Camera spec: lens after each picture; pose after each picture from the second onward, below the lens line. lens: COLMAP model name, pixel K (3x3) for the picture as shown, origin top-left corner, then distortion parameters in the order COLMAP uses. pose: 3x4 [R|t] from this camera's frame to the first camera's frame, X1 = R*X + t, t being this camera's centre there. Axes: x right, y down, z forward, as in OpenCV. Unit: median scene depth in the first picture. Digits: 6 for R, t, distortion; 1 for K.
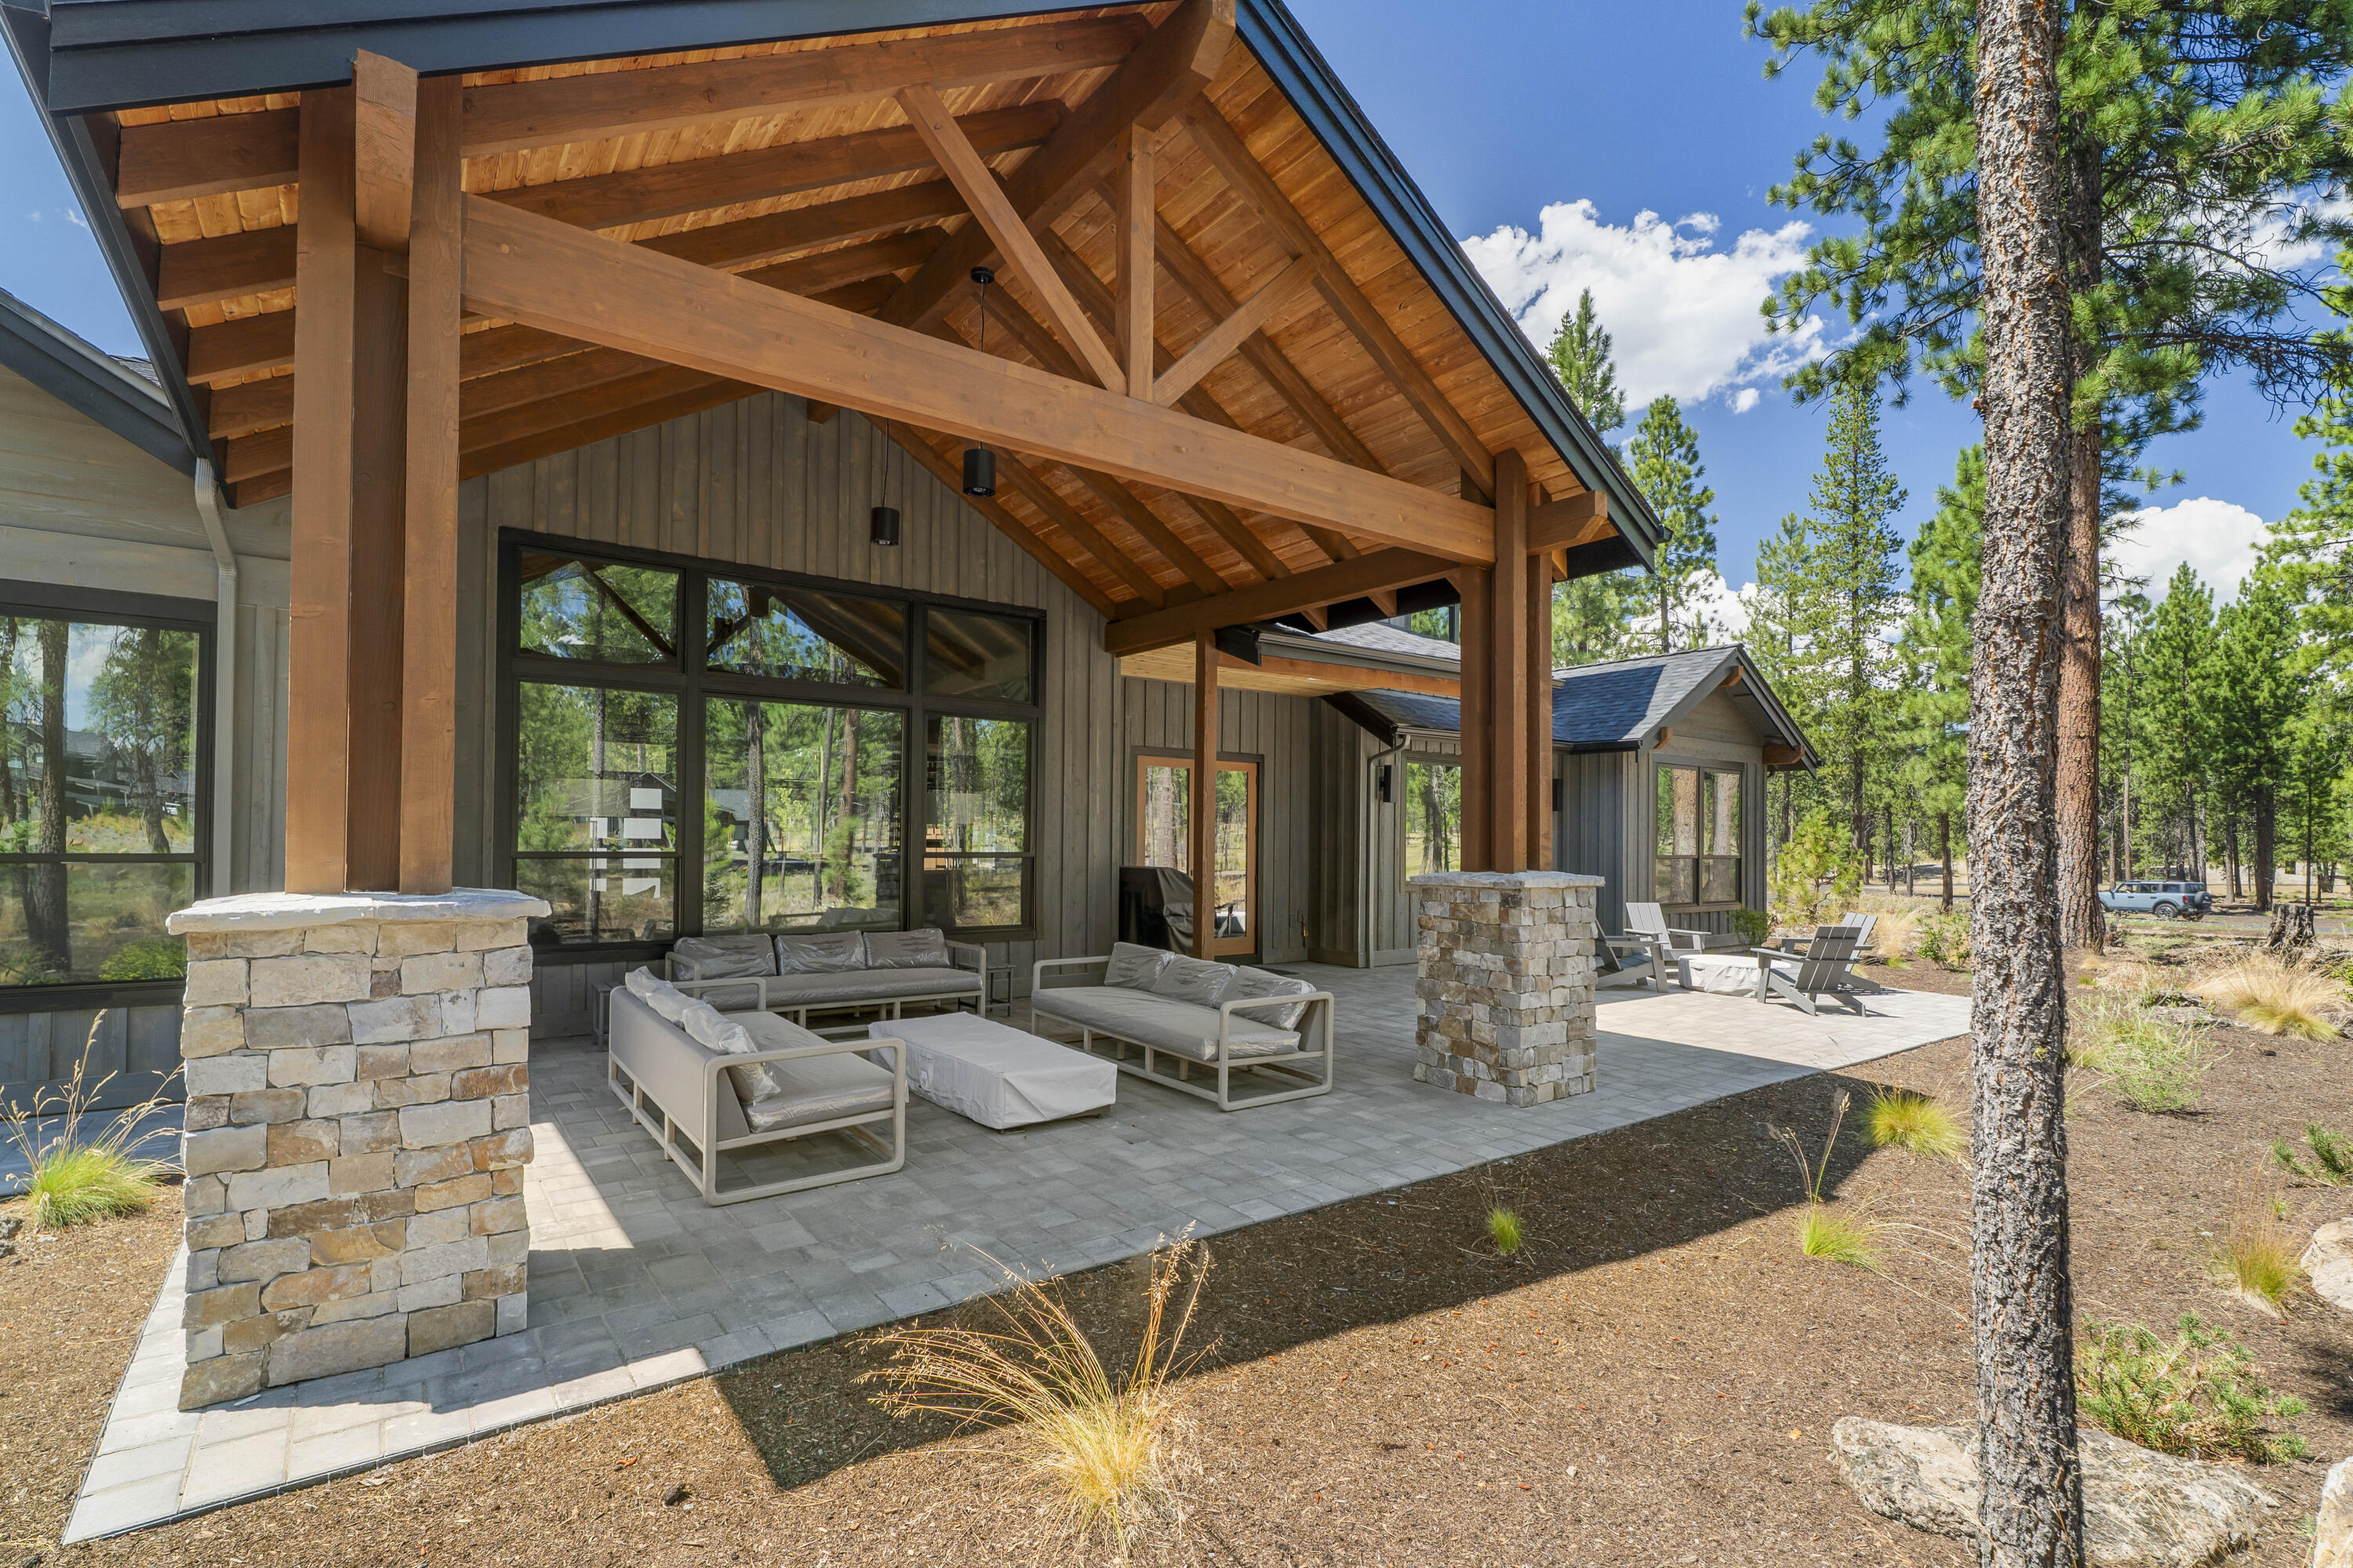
lens RADIAL K [[1097.2, 0, 1178.7], [0, 1097.2, 780.1], [0, 0, 1]] dist [-0.000086, 0.006585]
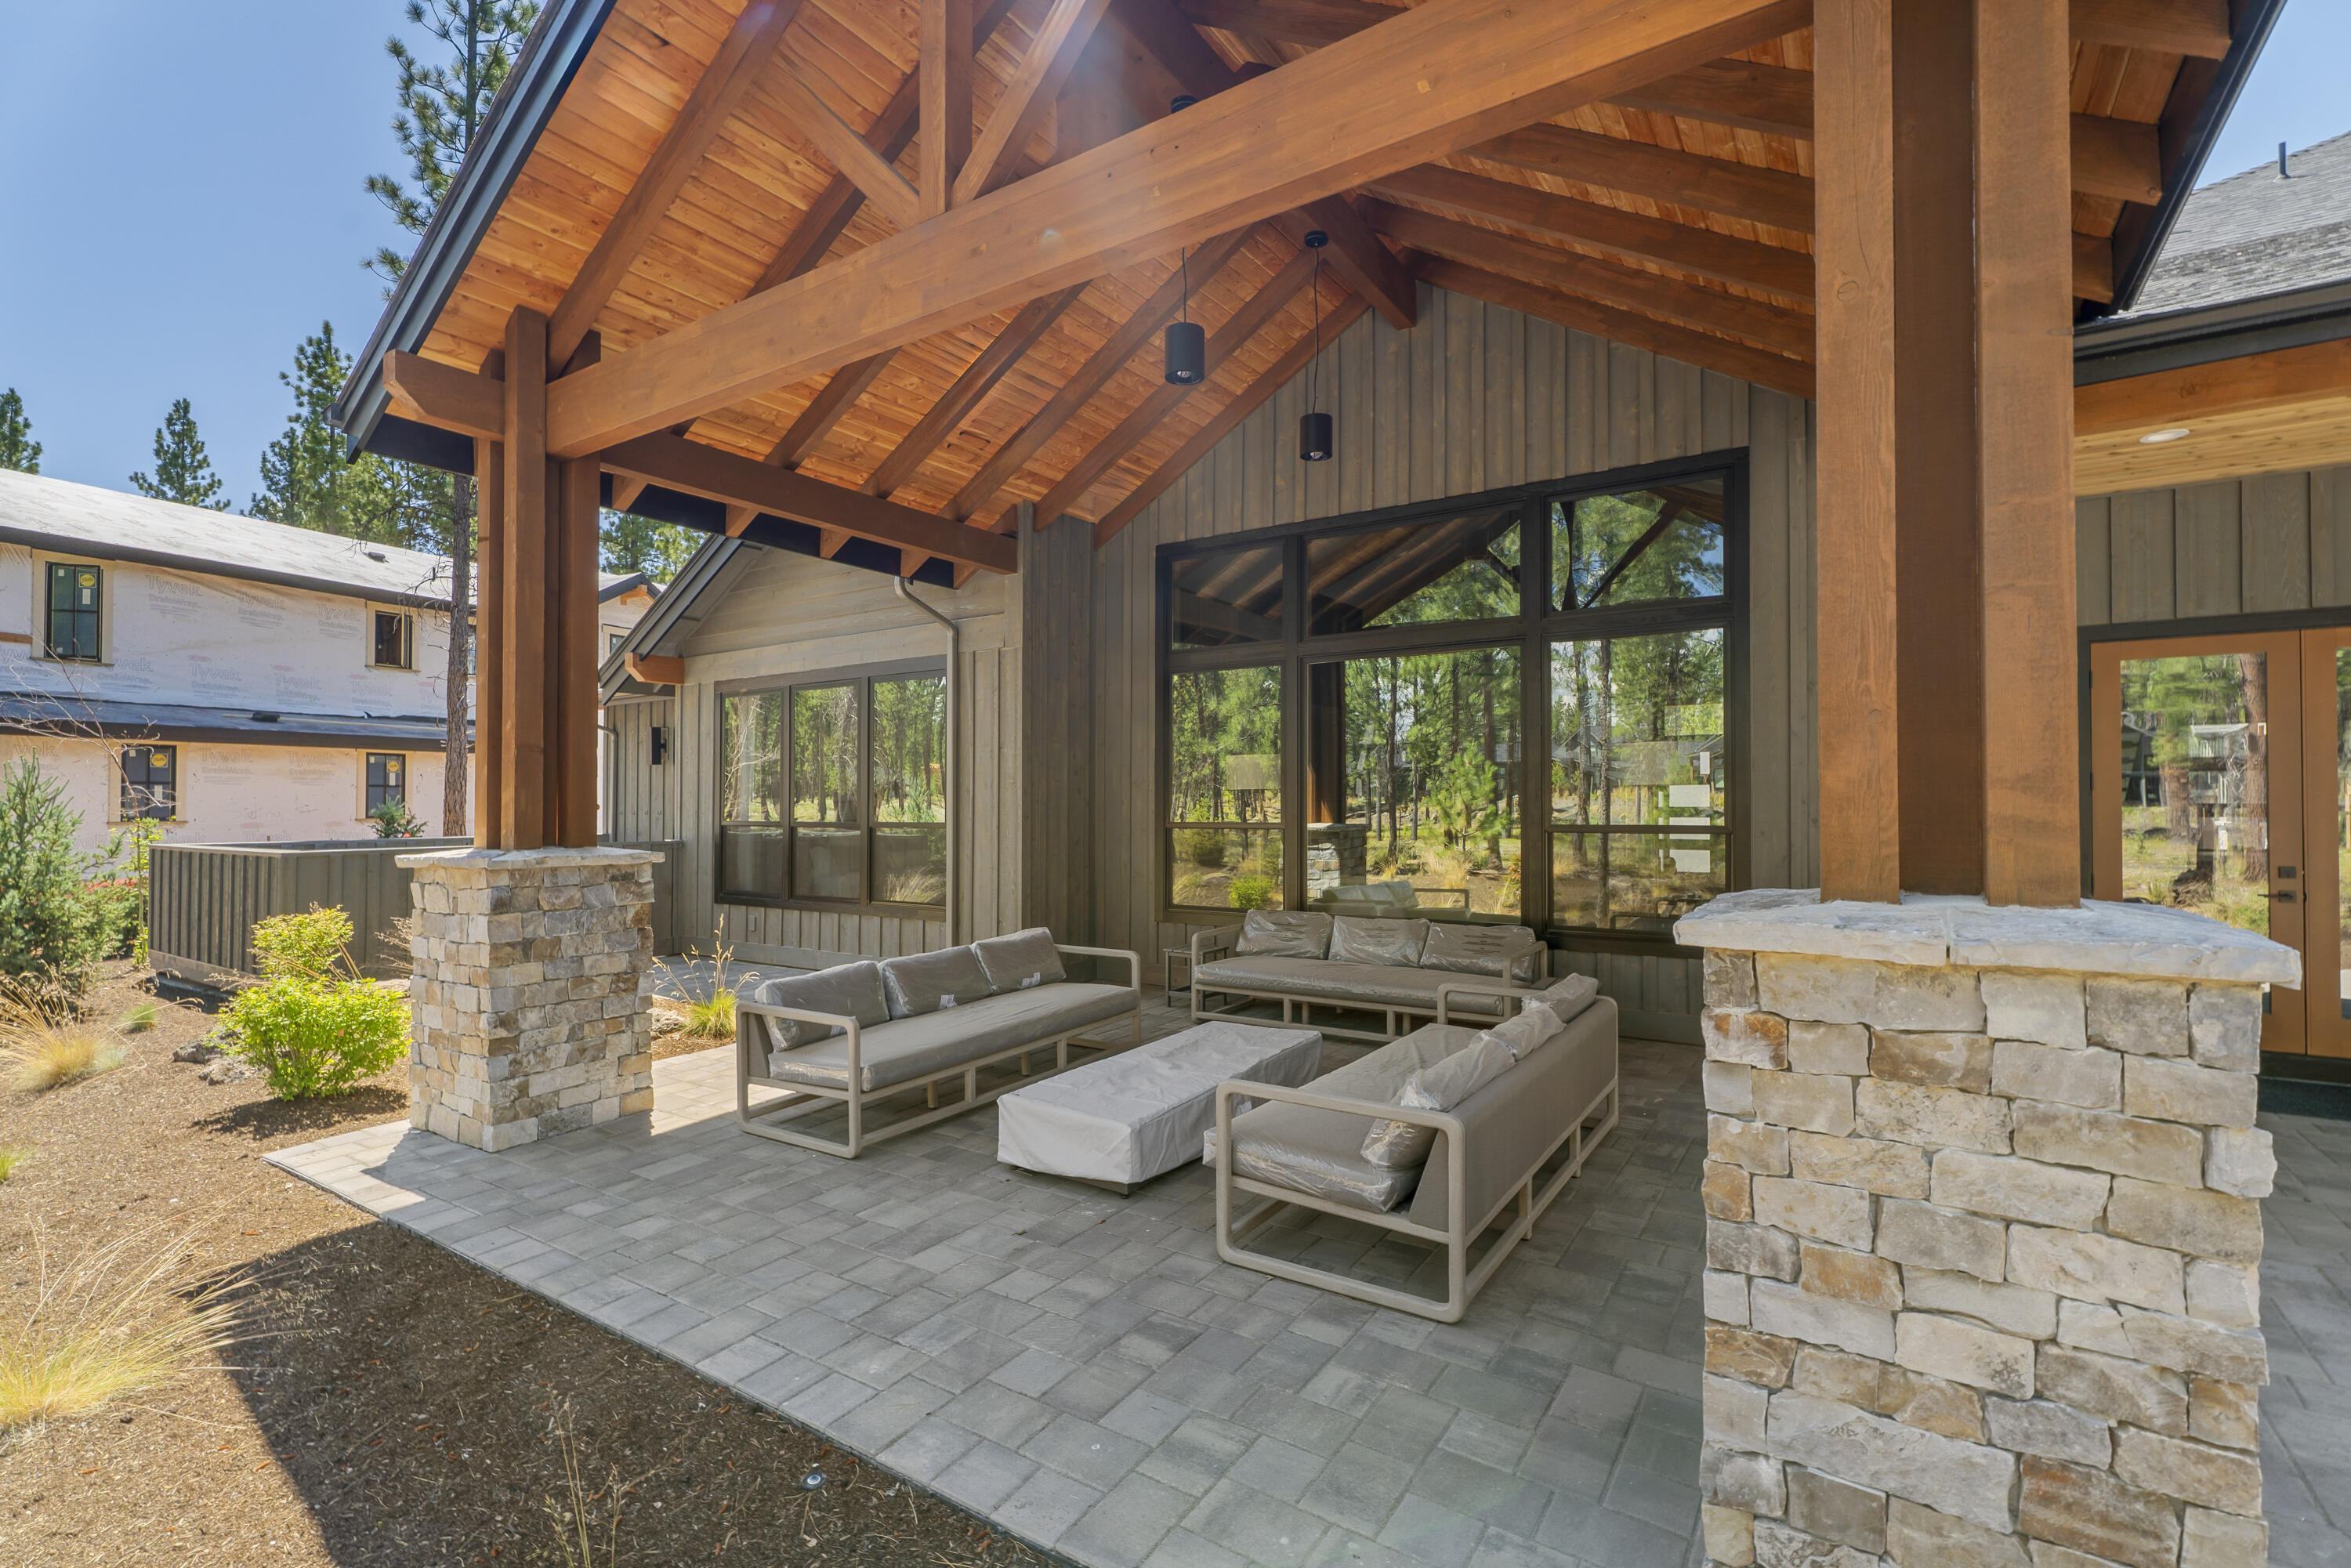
lens RADIAL K [[1096.2, 0, 1165.2], [0, 1096.2, 795.5], [0, 0, 1]] dist [-0.000086, 0.006585]
pose [[0.318921, -0.022013, -0.947525, 0.558503], [0.057707, 0.998326, -0.003770, 0.047221], [0.946023, -0.053476, 0.319658, 0.738911]]
